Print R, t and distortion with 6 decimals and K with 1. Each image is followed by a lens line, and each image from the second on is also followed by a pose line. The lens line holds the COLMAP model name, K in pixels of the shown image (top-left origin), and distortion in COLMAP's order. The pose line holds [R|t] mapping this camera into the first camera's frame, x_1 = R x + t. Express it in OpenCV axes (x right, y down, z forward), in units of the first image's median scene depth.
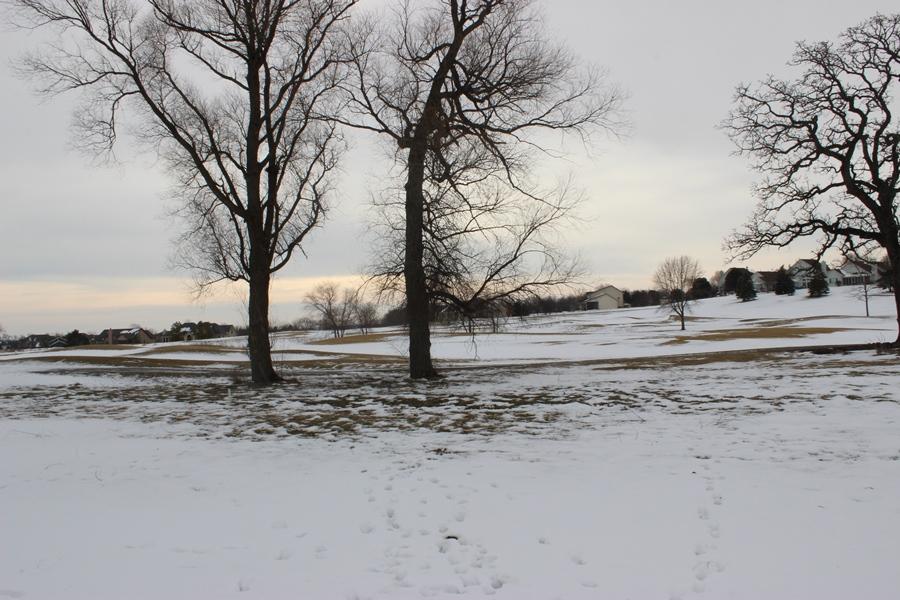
lens RADIAL K [[754.9, 0, 450.0], [0, 754.9, 300.0], [0, 0, 1]] dist [-0.139982, 0.107532]
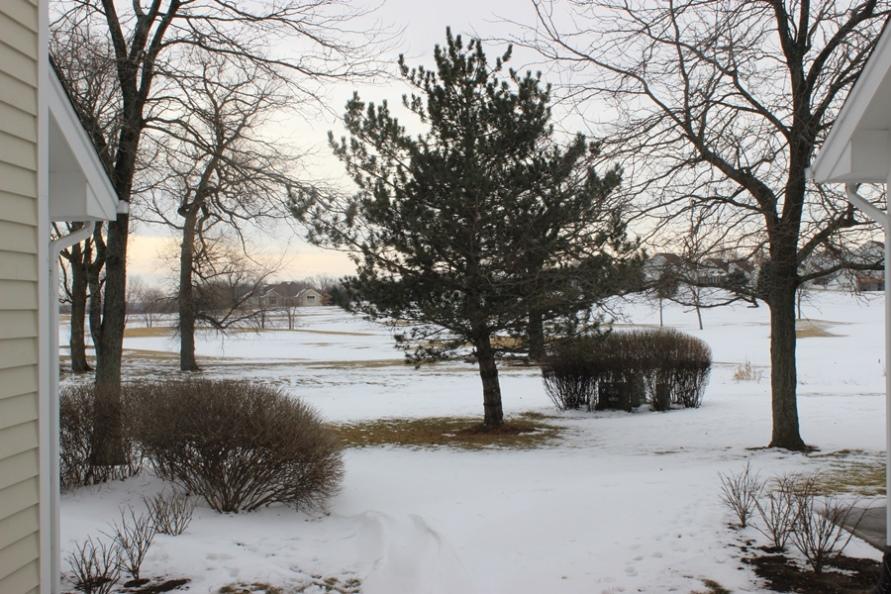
lens RADIAL K [[1262.5, 0, 445.5], [0, 1262.5, 297.0], [0, 0, 1]] dist [0.001955, 0.002279]
pose [[0.992420, 0.032450, 0.118529, 0.168827], [-0.037025, 0.998644, 0.036604, -0.155657], [-0.117180, -0.040715, 0.992276, -1.567276]]
